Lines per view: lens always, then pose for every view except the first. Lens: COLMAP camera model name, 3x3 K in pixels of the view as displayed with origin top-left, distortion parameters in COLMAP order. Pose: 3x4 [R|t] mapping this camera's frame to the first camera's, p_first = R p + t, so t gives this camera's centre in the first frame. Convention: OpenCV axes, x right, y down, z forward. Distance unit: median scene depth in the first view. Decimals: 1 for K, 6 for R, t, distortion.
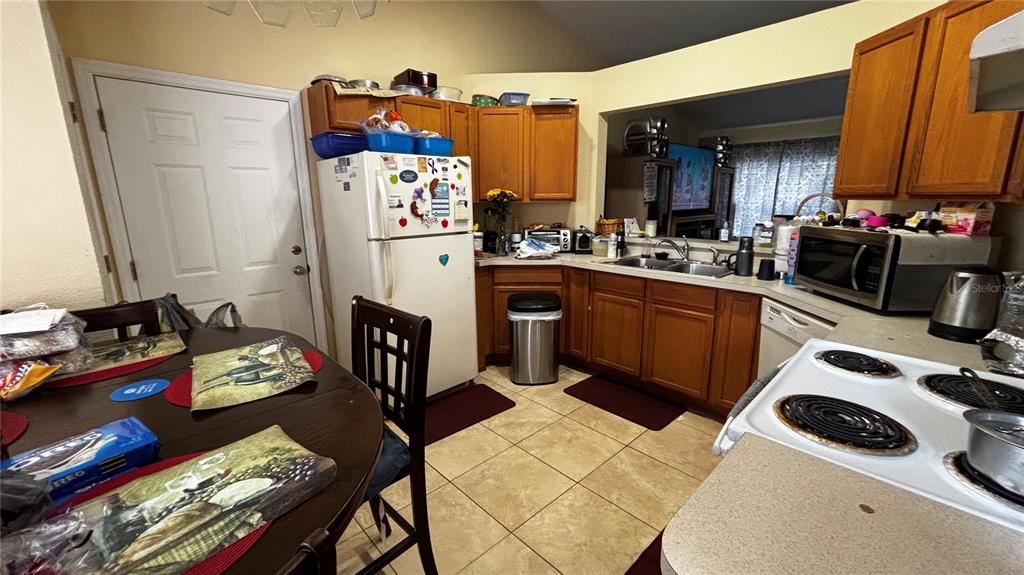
lens RADIAL K [[413.4, 0, 513.3], [0, 413.4, 286.6], [0, 0, 1]] dist [0.000262, -0.000005]
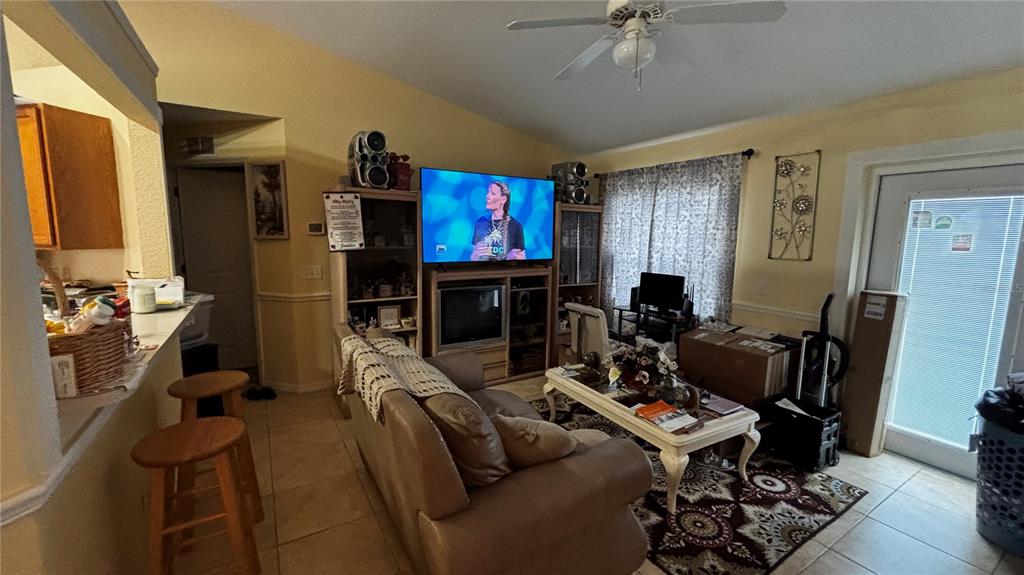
lens RADIAL K [[413.4, 0, 510.5], [0, 413.4, 286.6], [0, 0, 1]] dist [0.000262, -0.000005]
pose [[0.975468, 0.046686, -0.215134, 0.562086], [-0.065381, 0.994598, -0.080618, -0.078438], [0.210209, 0.092706, 0.973251, 0.287139]]
